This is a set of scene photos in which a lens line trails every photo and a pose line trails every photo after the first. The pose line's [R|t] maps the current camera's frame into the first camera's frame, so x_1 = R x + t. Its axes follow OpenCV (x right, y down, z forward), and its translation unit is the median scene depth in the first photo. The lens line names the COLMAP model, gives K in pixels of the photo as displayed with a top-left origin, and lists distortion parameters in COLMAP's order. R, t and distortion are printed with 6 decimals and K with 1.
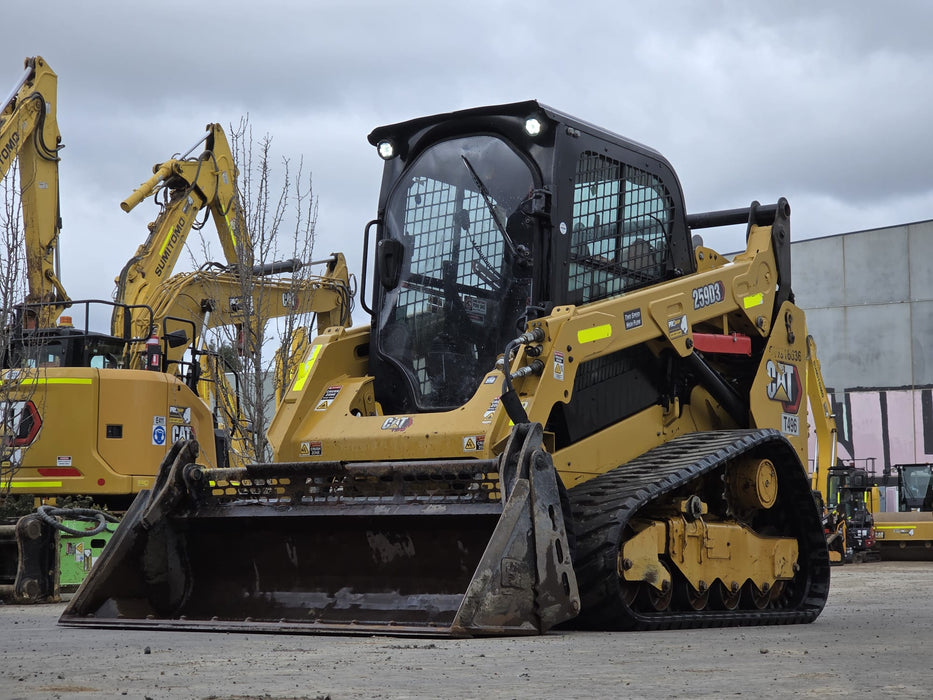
lens RADIAL K [[1771.8, 0, 467.5], [0, 1771.8, 348.8], [0, 0, 1]] dist [0.059025, 0.354412]
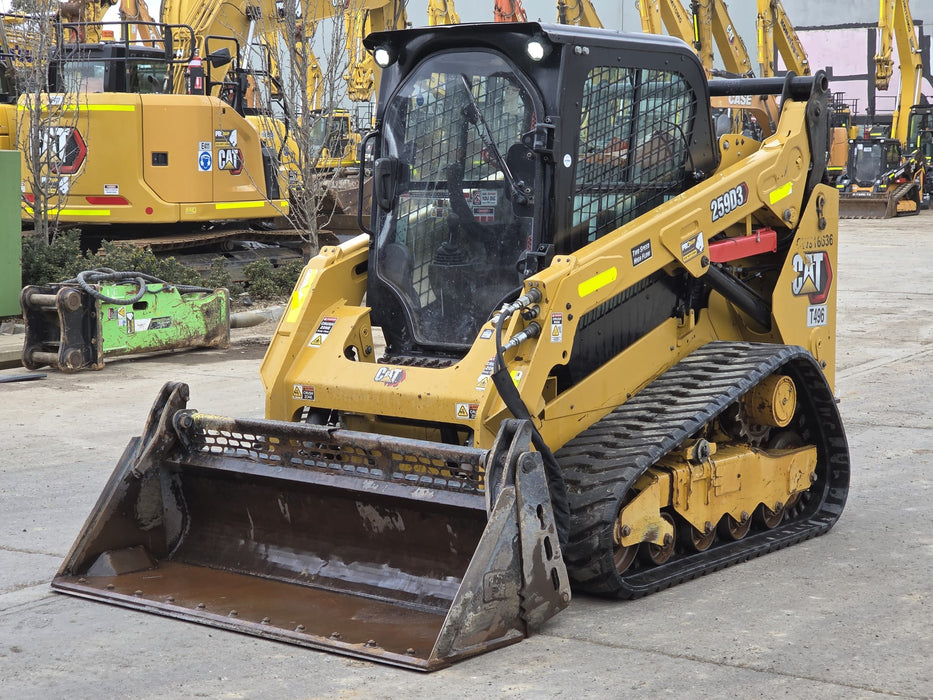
lens RADIAL K [[1767.9, 0, 442.3], [0, 1767.9, 350.3], [0, 0, 1]] dist [0.073476, 0.199007]
pose [[0.998268, 0.004376, -0.058660, 0.040832], [0.008806, 0.974873, 0.222586, -0.168537], [0.058160, -0.222717, 0.973147, 0.063961]]
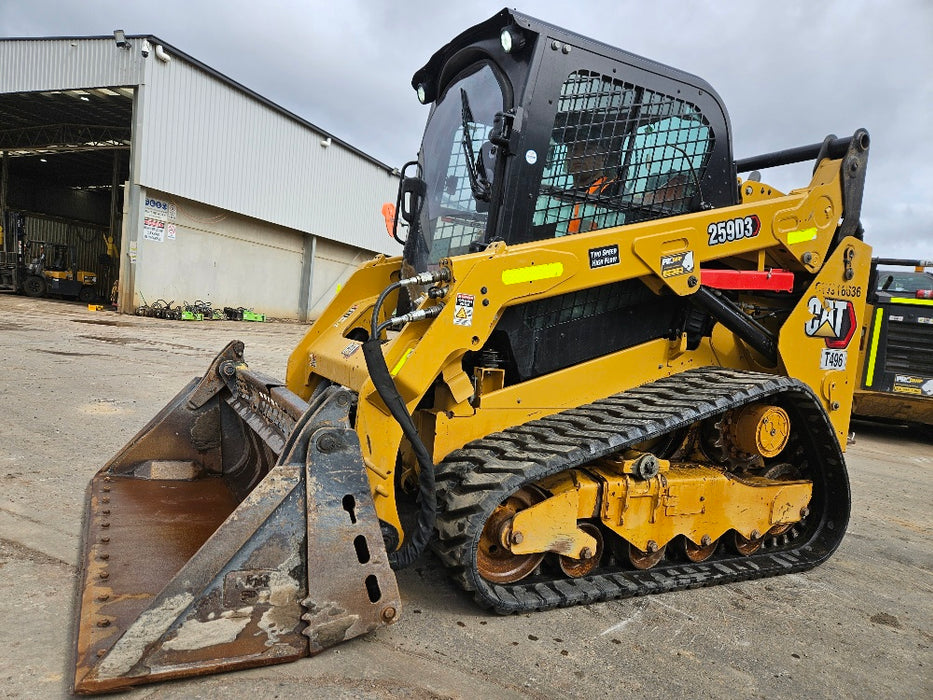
lens RADIAL K [[613.1, 0, 428.2], [0, 613.1, 355.8], [0, 0, 1]] dist [0.057253, -0.052459]
pose [[0.869620, 0.108638, -0.481622, 0.166442], [-0.022941, 0.983329, 0.180384, -0.020763], [0.493189, -0.145817, 0.857614, 0.638394]]
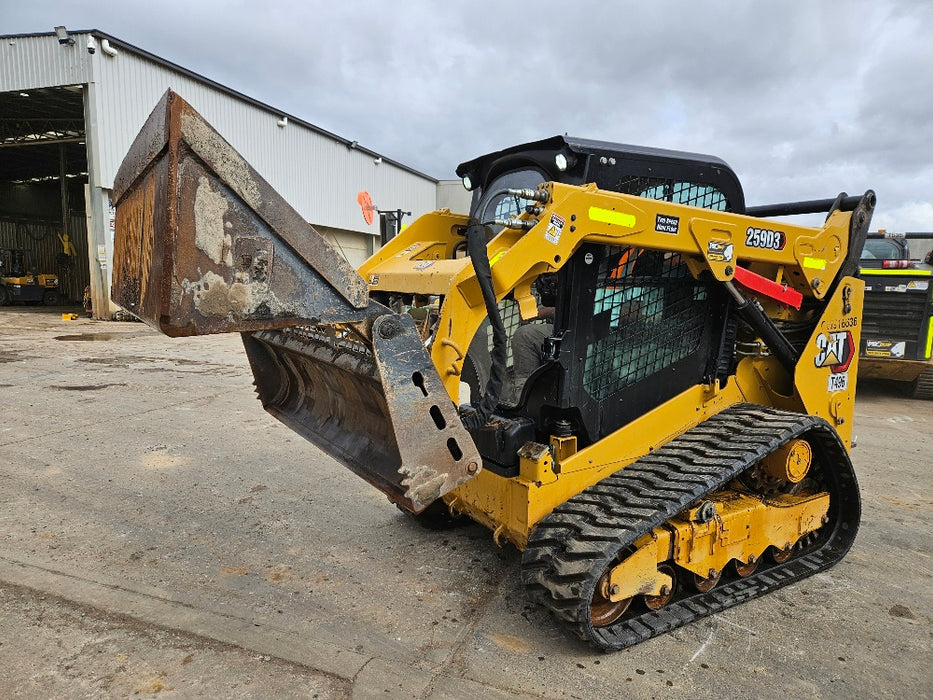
lens RADIAL K [[620.8, 0, 425.0], [0, 620.8, 351.4], [0, 0, 1]] dist [0.031303, -0.029947]
pose [[0.899714, 0.055122, -0.432985, 0.125048], [0.054633, 0.969970, 0.237009, -0.100878], [0.433047, -0.236895, 0.869684, 0.575933]]
